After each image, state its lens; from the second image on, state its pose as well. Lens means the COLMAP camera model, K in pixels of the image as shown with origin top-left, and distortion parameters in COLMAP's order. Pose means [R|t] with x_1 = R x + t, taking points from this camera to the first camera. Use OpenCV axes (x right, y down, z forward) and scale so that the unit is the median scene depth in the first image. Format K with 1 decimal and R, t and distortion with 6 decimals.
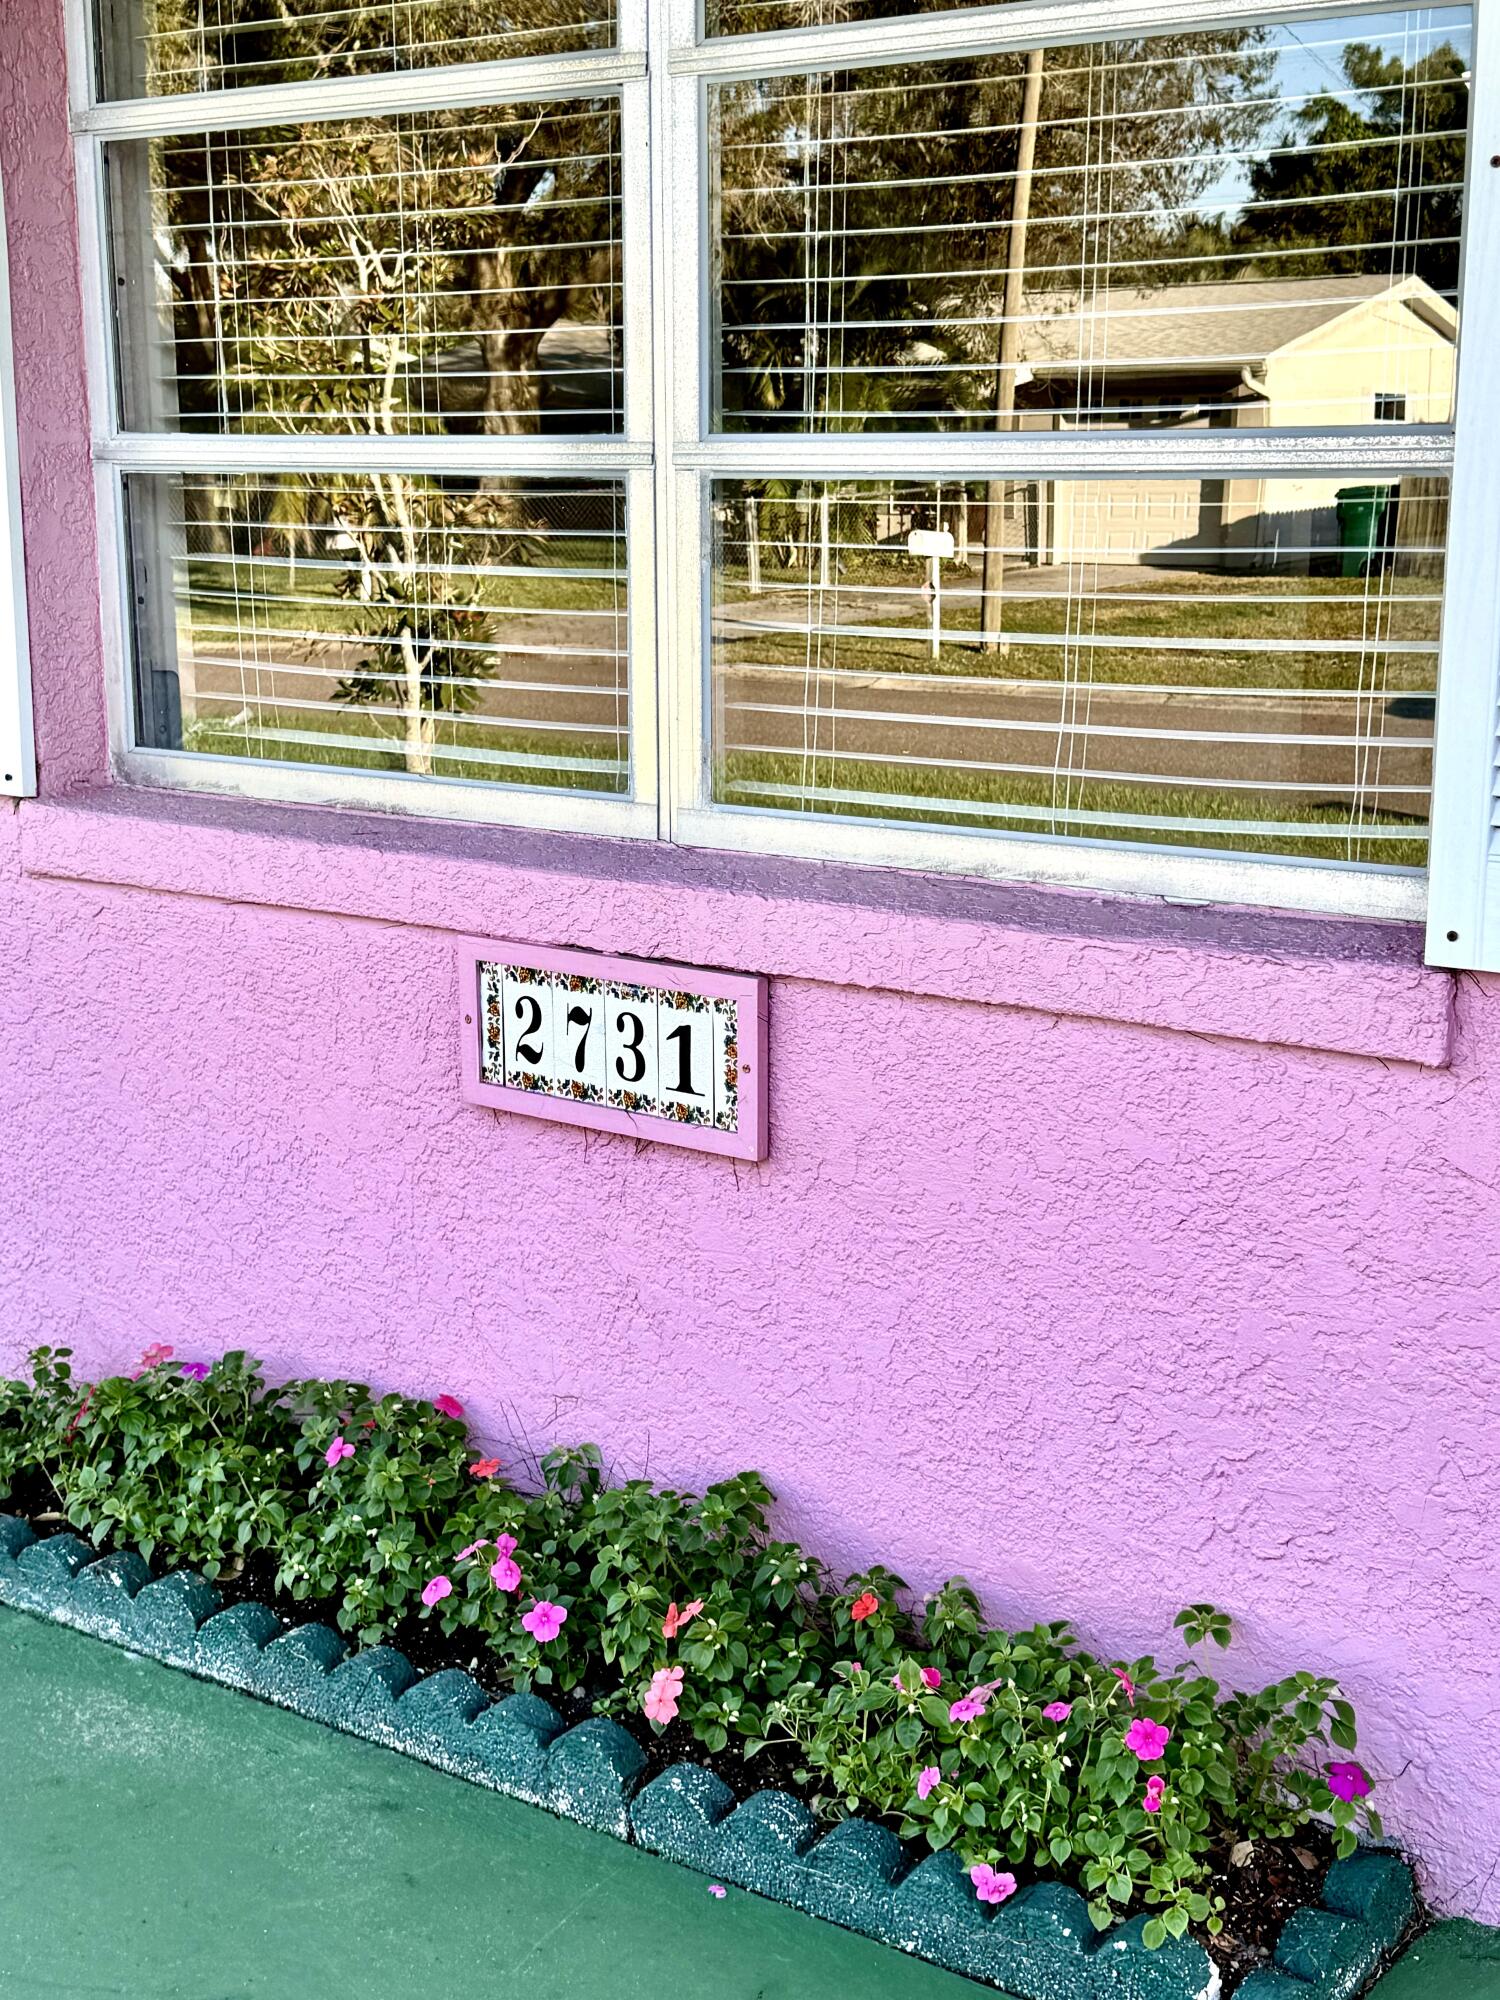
lens RADIAL K [[2594.0, 0, 750.0], [0, 2594.0, 1000.0], [0, 0, 1]] dist [0.139123, 0.002667]
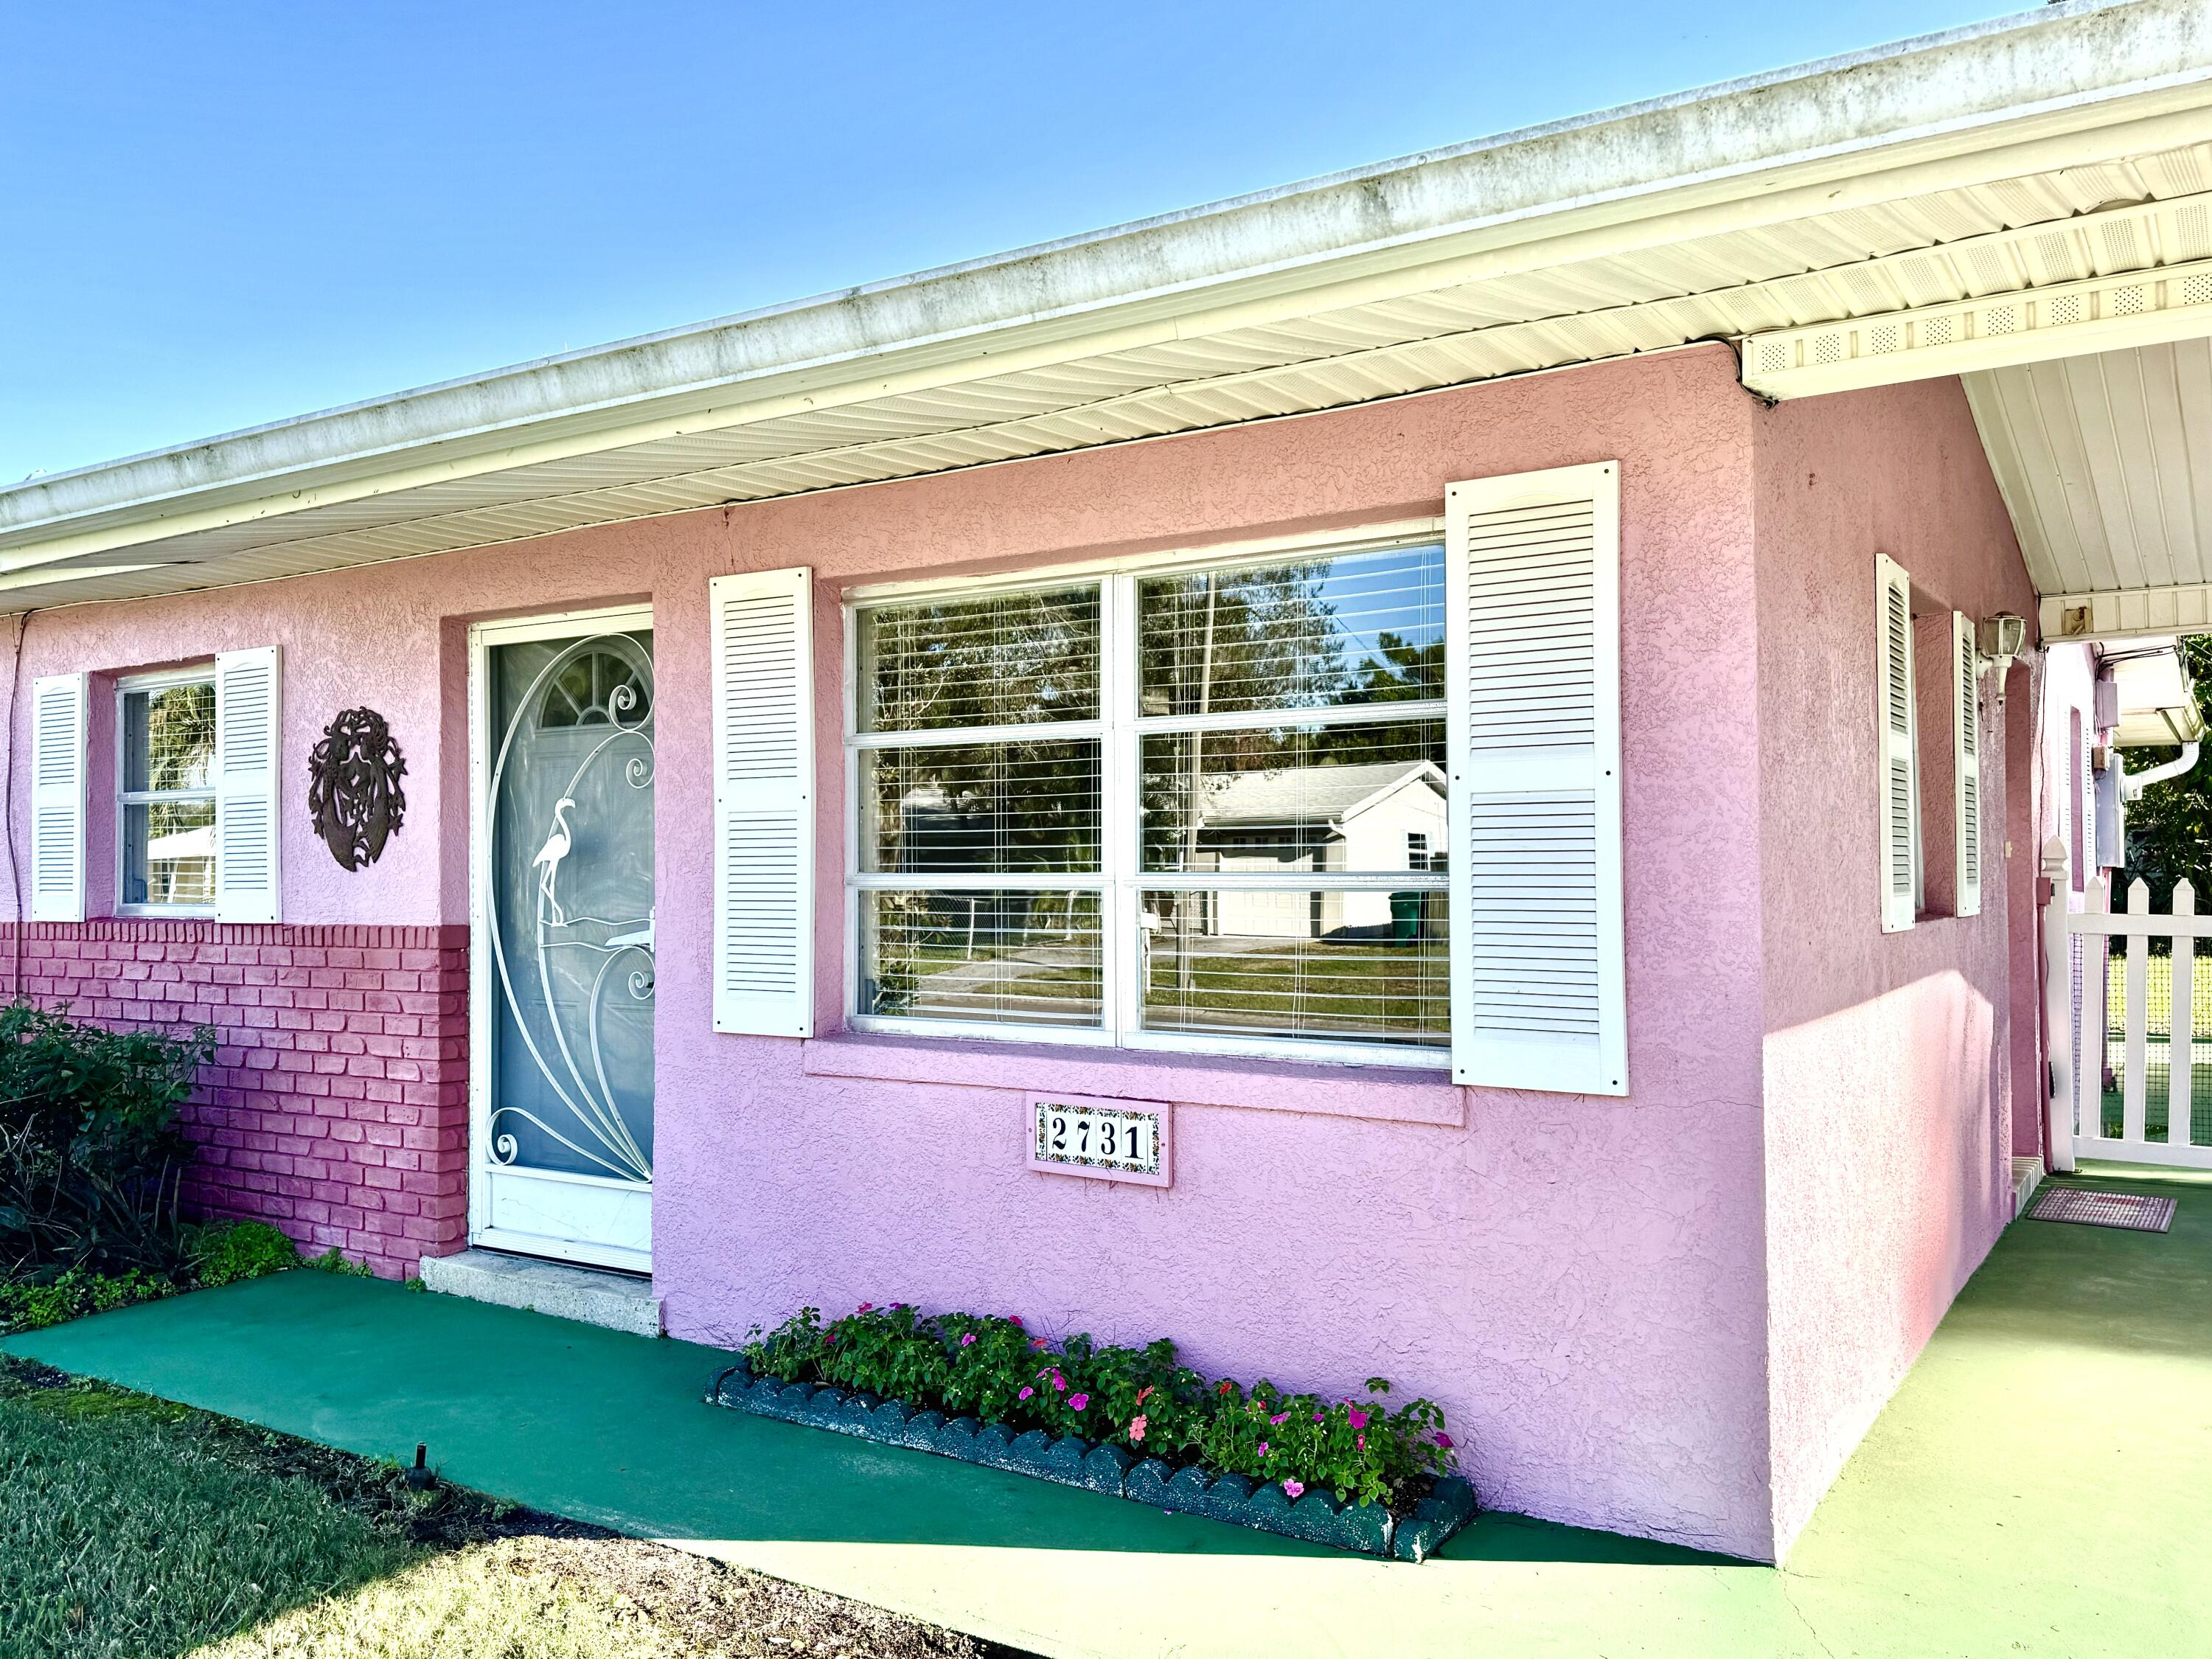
lens RADIAL K [[1731.5, 0, 1106.0], [0, 1731.5, 829.5], [0, 0, 1]] dist [0.112087, -0.001372]
pose [[0.998558, -0.003325, 0.053579, -0.127750], [0.015340, 0.974139, -0.225427, 0.096590], [-0.051444, 0.225923, 0.972786, -0.521707]]
